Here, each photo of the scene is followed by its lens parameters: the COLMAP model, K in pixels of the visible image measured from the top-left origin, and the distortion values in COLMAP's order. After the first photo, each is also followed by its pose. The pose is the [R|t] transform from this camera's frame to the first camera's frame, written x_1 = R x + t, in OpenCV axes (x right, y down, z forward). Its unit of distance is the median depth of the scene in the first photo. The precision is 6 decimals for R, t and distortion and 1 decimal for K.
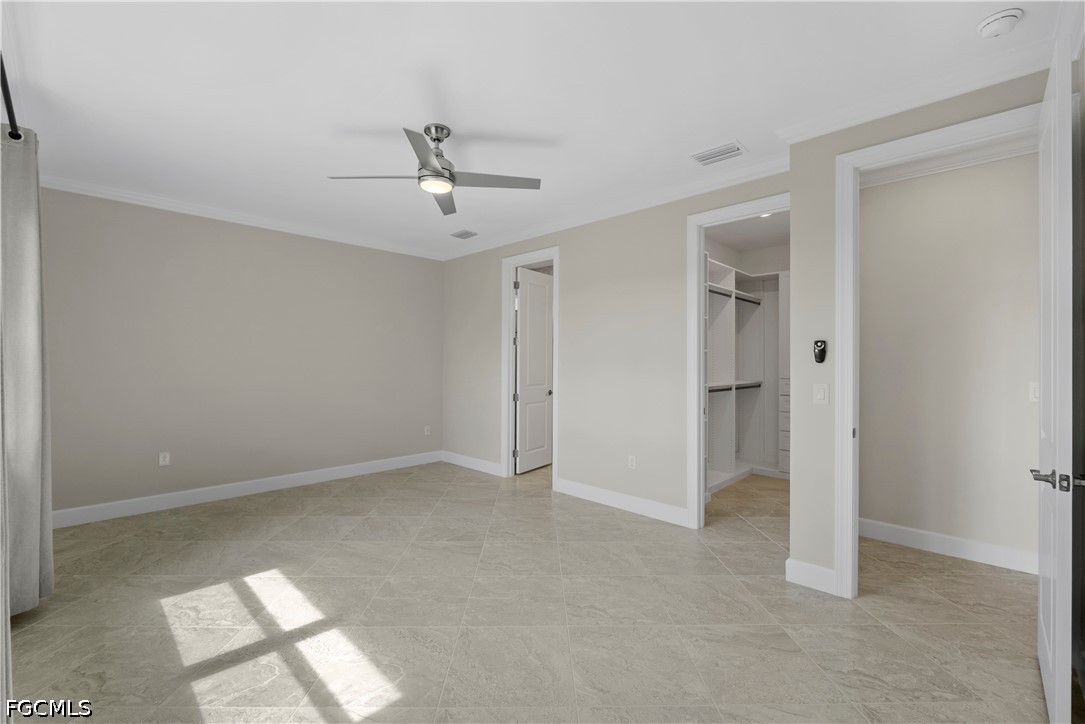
lens RADIAL K [[464.6, 0, 542.2], [0, 464.6, 360.1], [0, 0, 1]] dist [-0.008260, -0.000122]
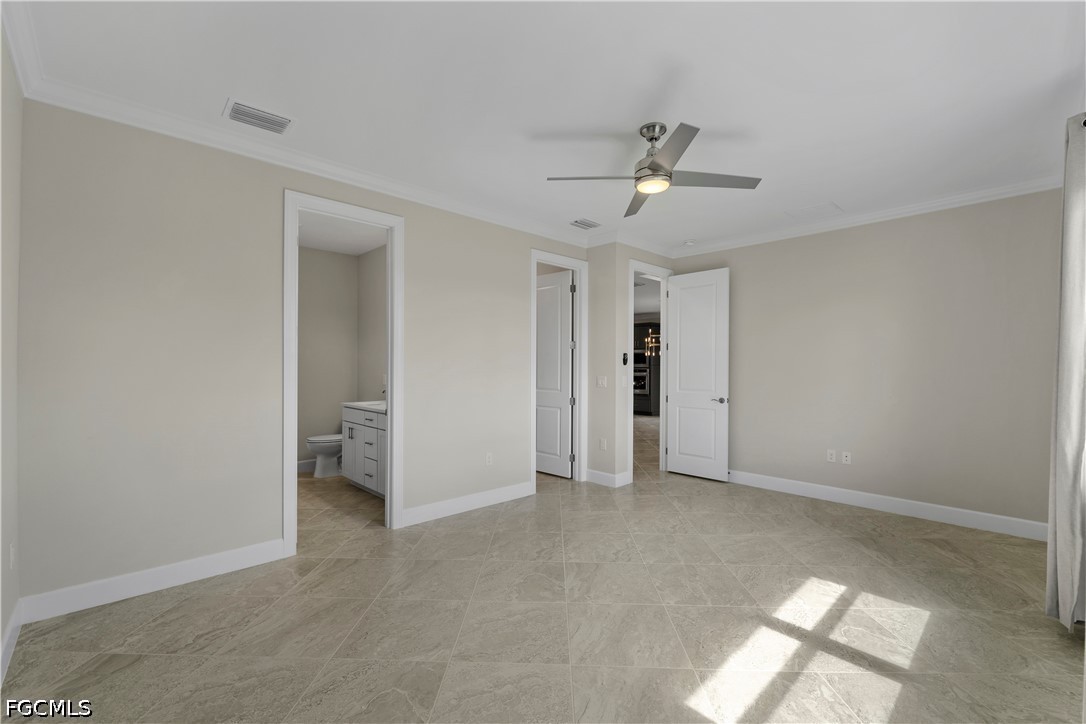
lens RADIAL K [[465.0, 0, 542.7], [0, 465.0, 367.7], [0, 0, 1]] dist [-0.008260, -0.000122]
pose [[0.028197, -0.010670, 0.999545, -1.464331], [-0.007191, 0.999915, 0.010877, -0.000594], [-0.999577, -0.007494, 0.028117, 1.443080]]
